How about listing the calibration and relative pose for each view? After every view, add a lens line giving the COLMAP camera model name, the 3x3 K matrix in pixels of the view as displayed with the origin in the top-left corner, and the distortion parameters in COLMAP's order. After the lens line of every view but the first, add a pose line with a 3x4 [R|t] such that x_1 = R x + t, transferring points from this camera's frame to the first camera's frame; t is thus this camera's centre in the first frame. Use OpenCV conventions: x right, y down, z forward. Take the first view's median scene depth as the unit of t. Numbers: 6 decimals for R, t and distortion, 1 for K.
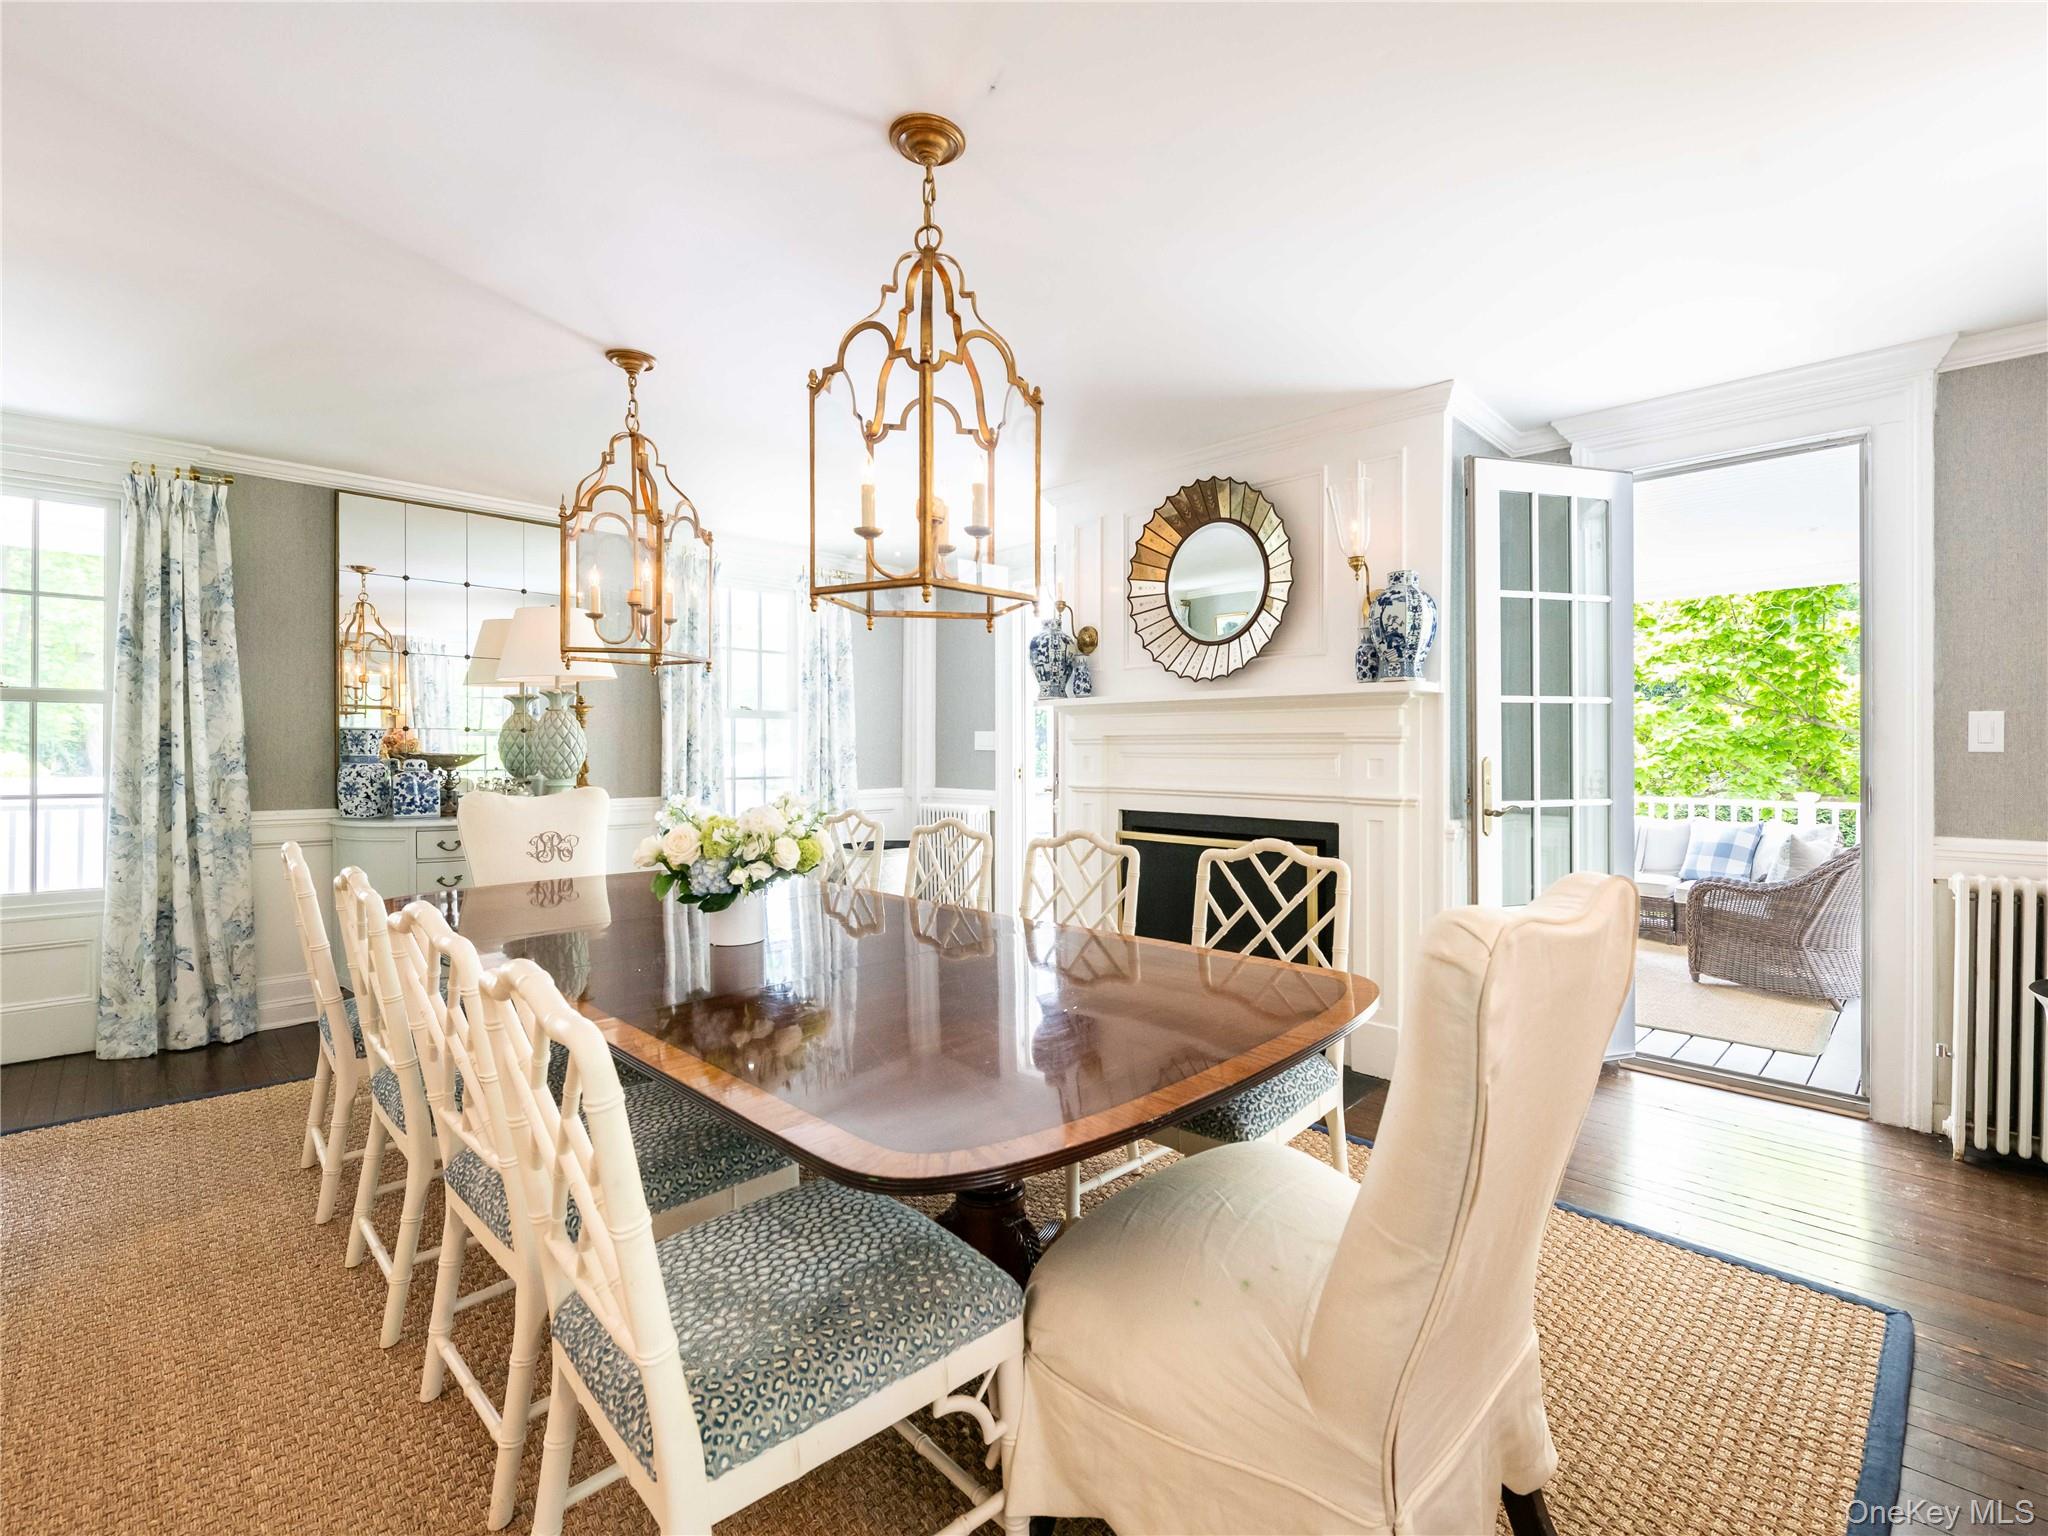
lens RADIAL K [[907.8, 0, 1024.0], [0, 907.8, 768.0], [0, 0, 1]] dist [-0.002665, -0.000256]
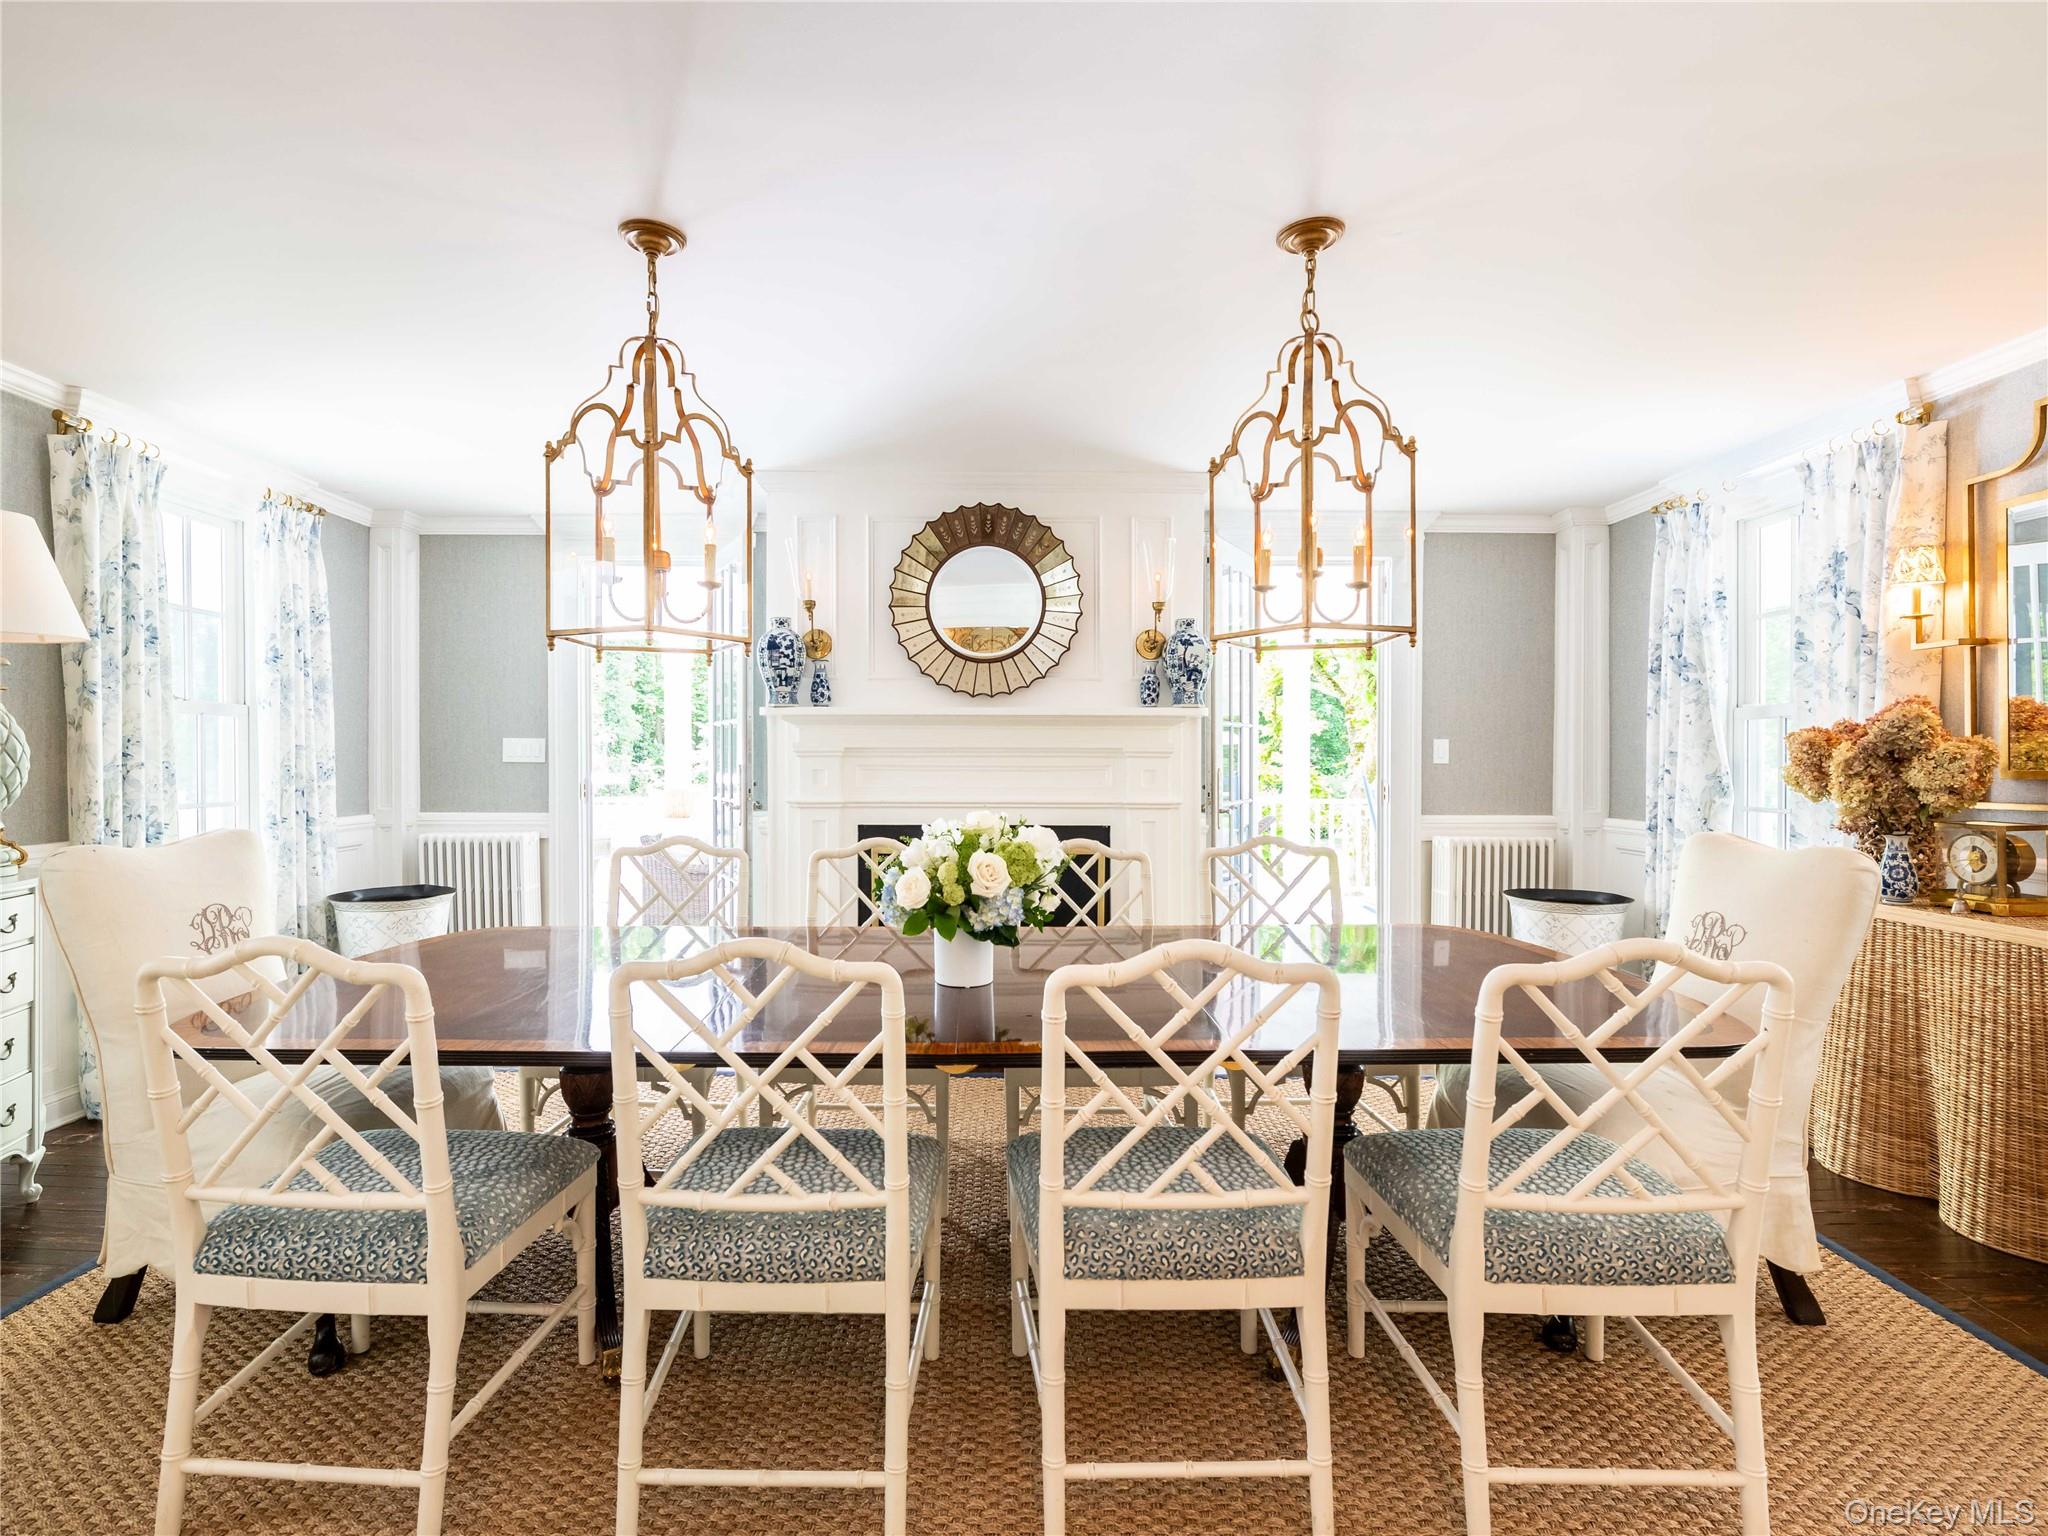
lens RADIAL K [[966.2, 0, 1024.0], [0, 966.2, 768.0], [0, 0, 1]] dist [0.000670, -0.000128]
pose [[0.727365, -0.007119, 0.686214, -0.508401], [0.013714, 0.999897, -0.004164, -0.008327], [-0.686114, 0.012439, 0.727388, 0.154189]]
